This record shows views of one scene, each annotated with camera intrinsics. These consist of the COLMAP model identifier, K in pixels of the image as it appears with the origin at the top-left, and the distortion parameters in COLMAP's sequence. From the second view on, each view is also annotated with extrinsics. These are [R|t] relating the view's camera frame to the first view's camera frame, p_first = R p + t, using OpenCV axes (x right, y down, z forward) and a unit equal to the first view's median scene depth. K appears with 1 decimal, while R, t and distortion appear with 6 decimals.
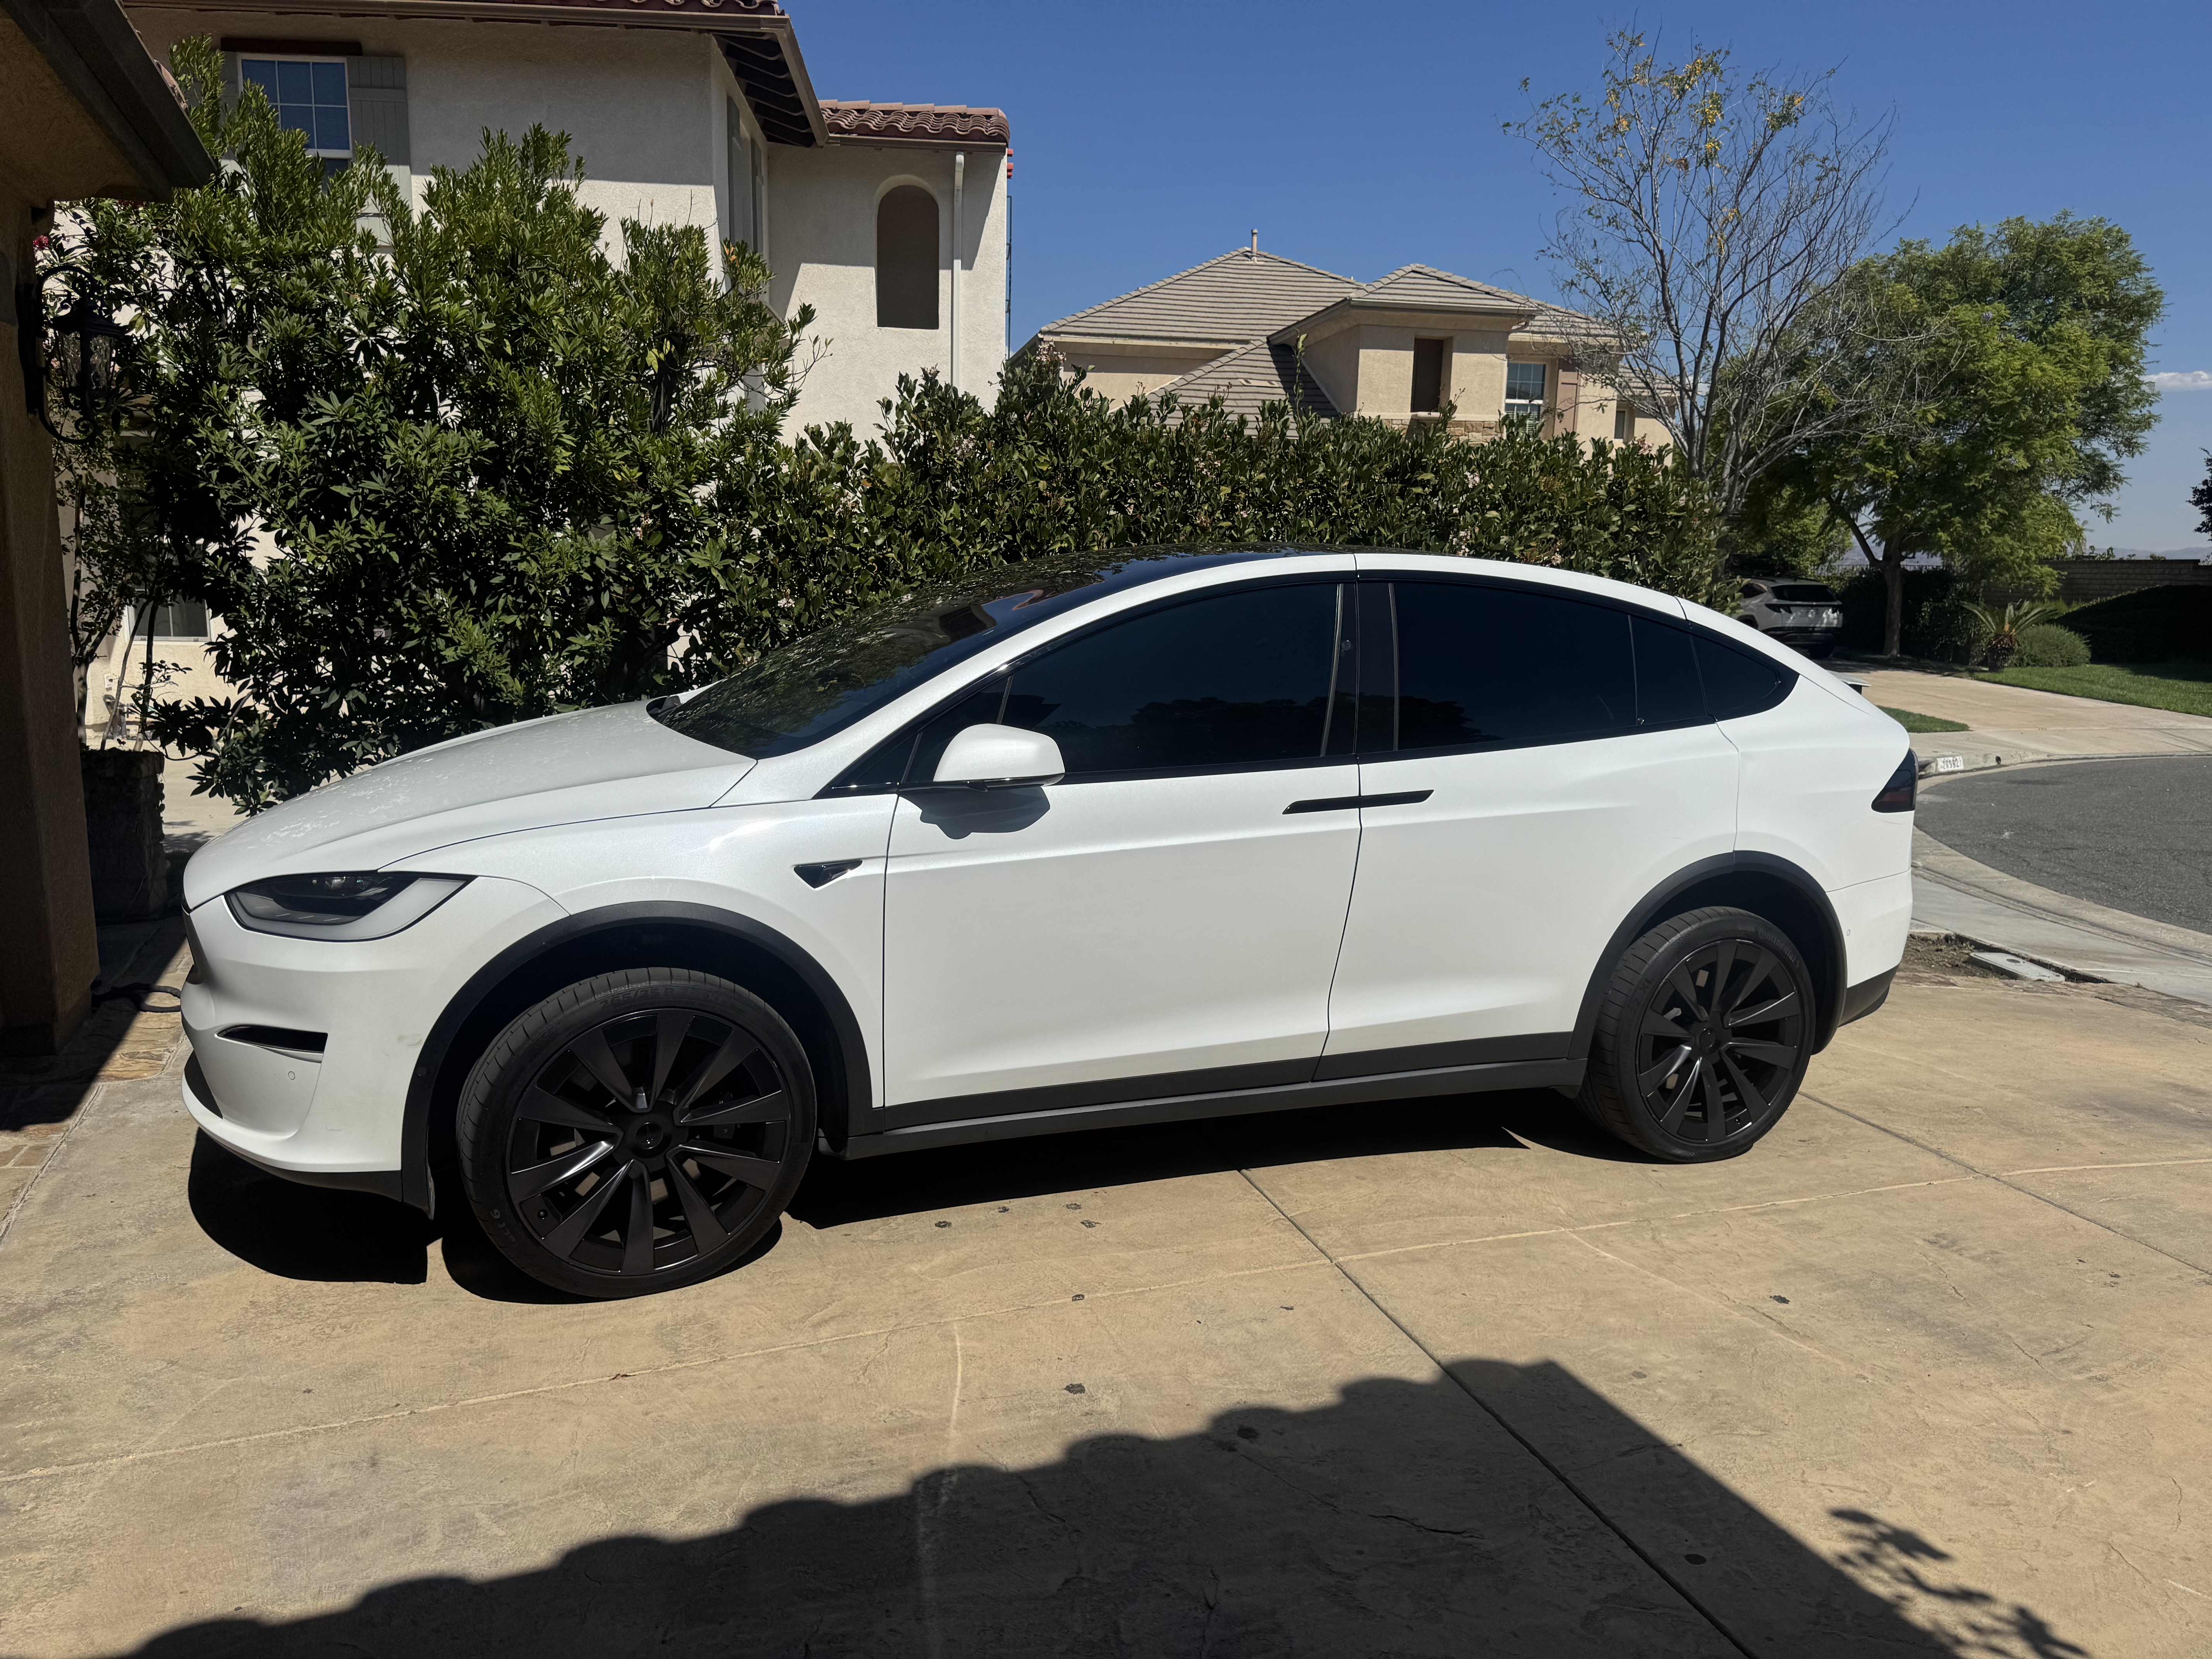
lens RADIAL K [[1546.6, 0, 1106.0], [0, 1546.6, 829.5], [0, 0, 1]] dist [0.018913, -0.022511]
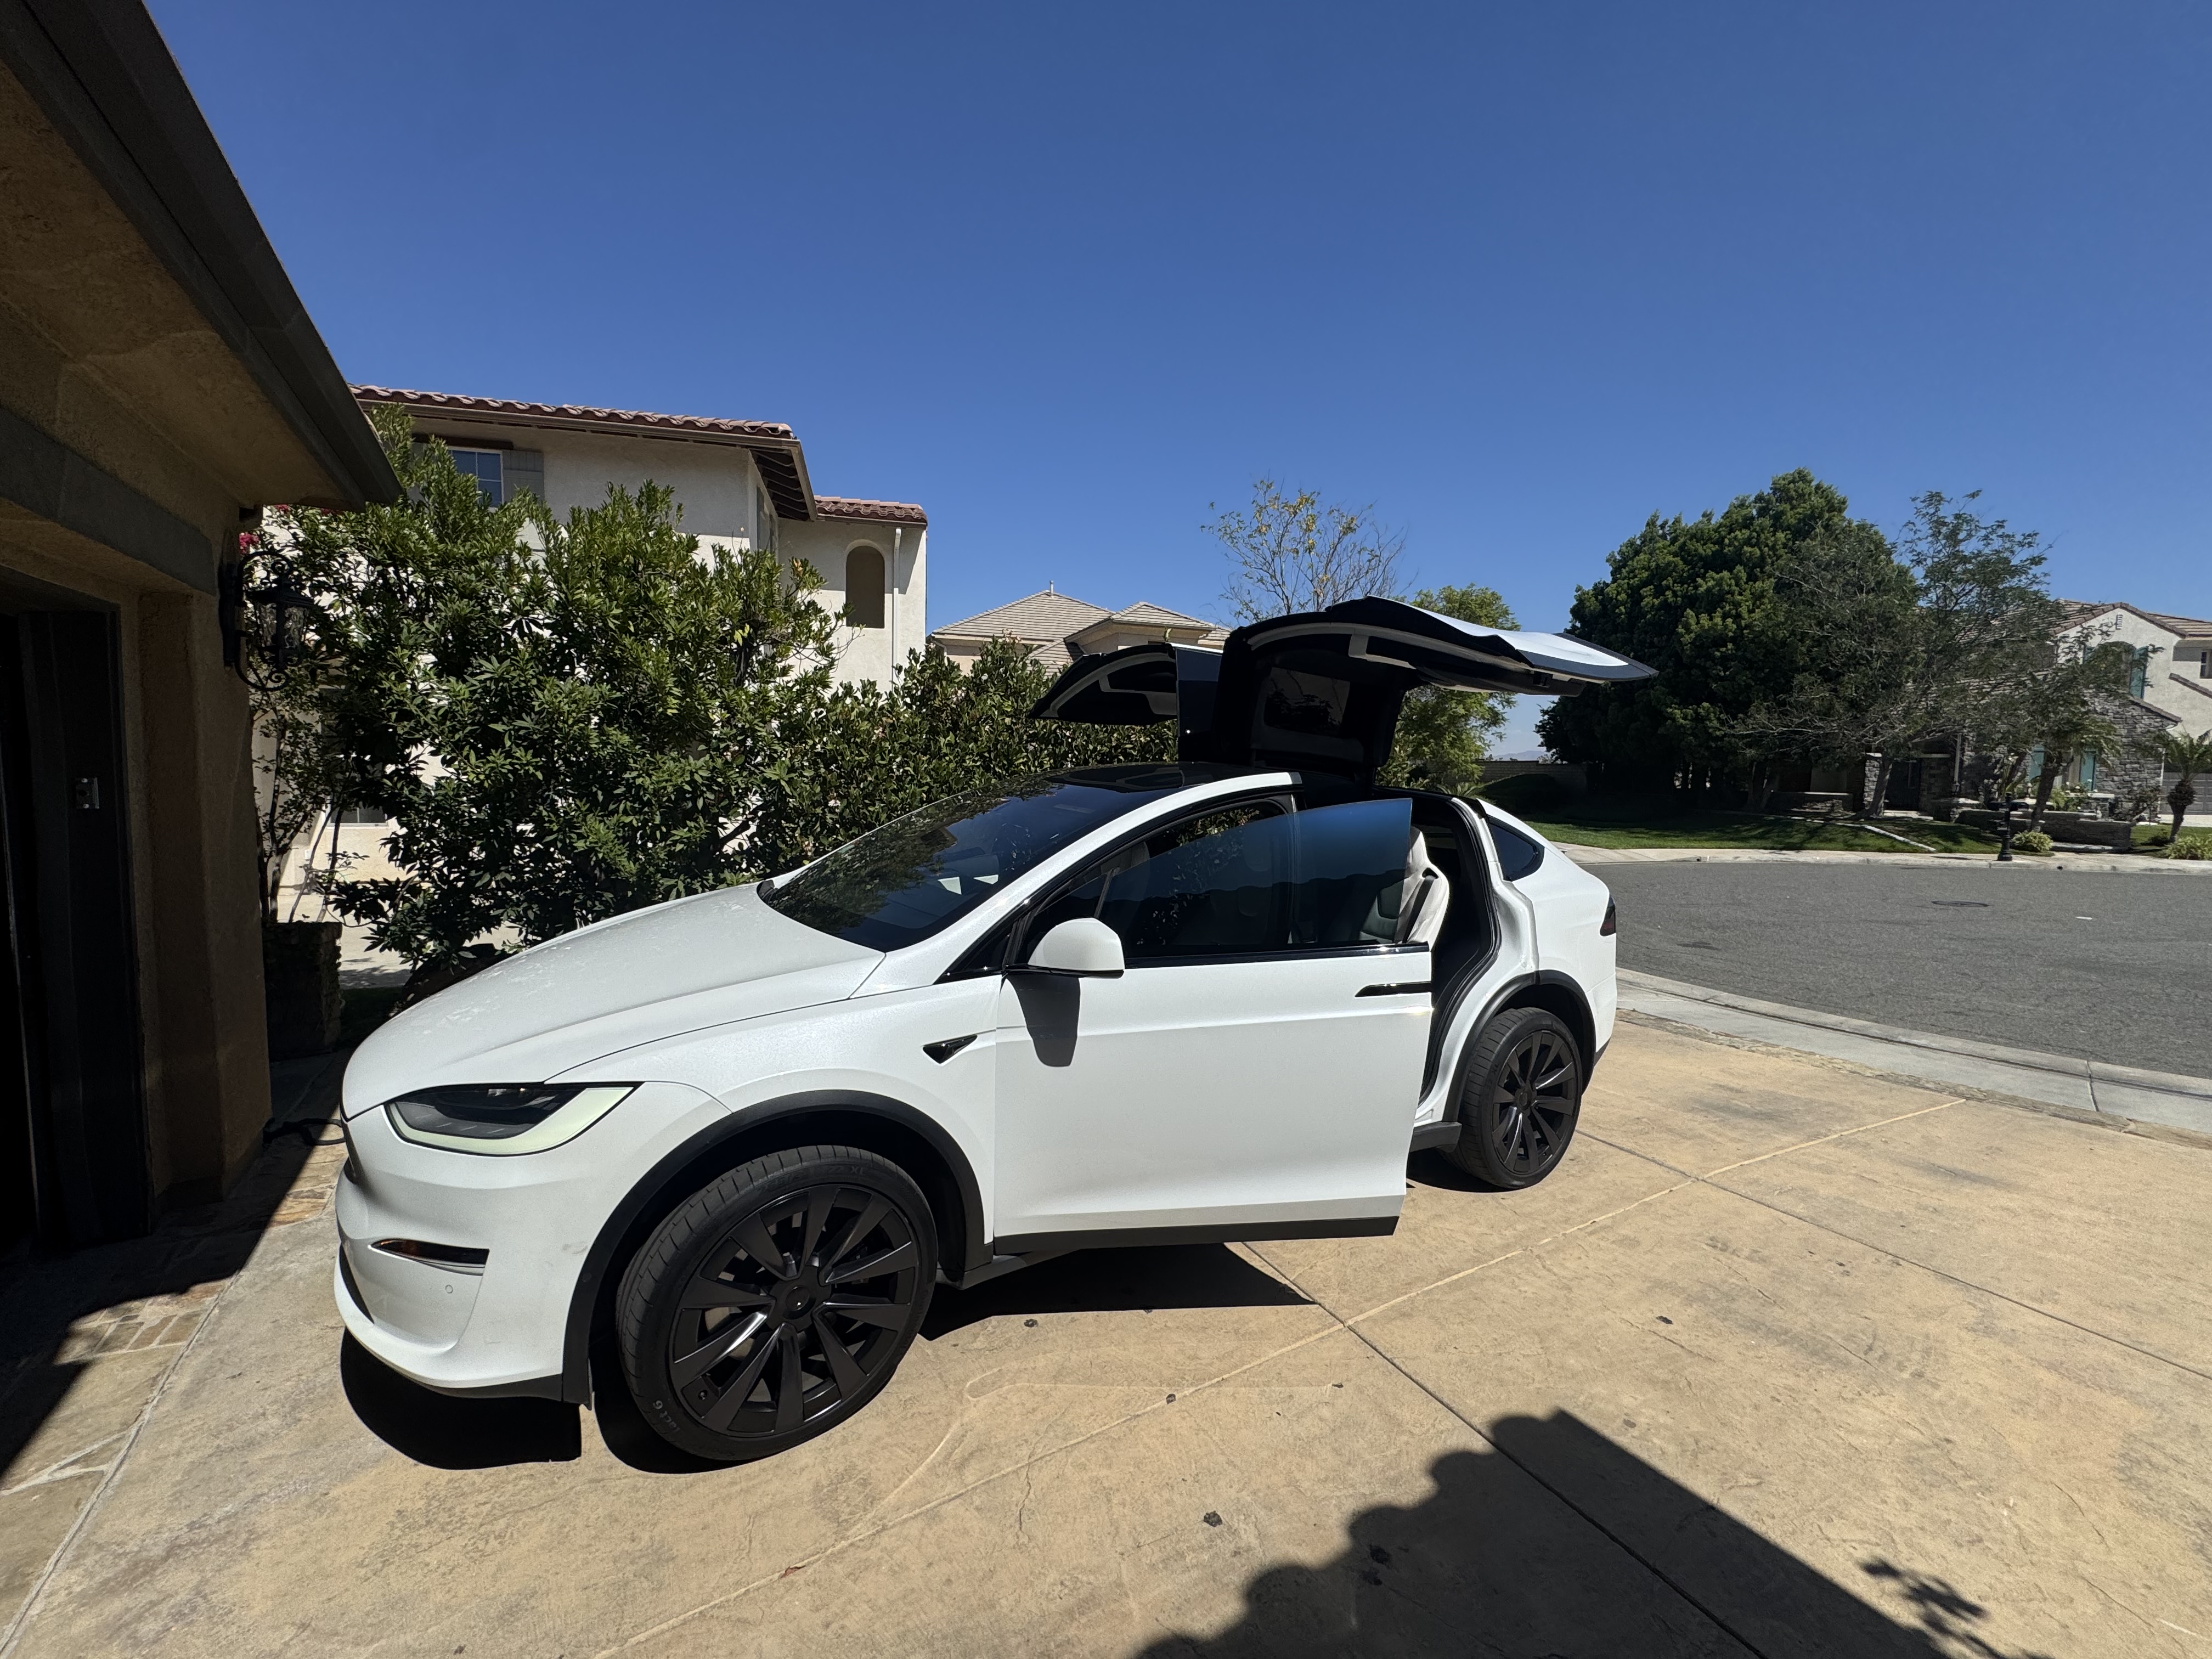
lens RADIAL K [[873.7, 0, 1106.0], [0, 873.7, 829.5], [0, 0, 1]] dist [-0.004373, 0.000549]
pose [[0.985787, -0.018386, 0.166989, -0.099175], [0.034164, 0.995162, -0.092113, -0.041885], [-0.164488, 0.096508, 0.981647, 0.176598]]
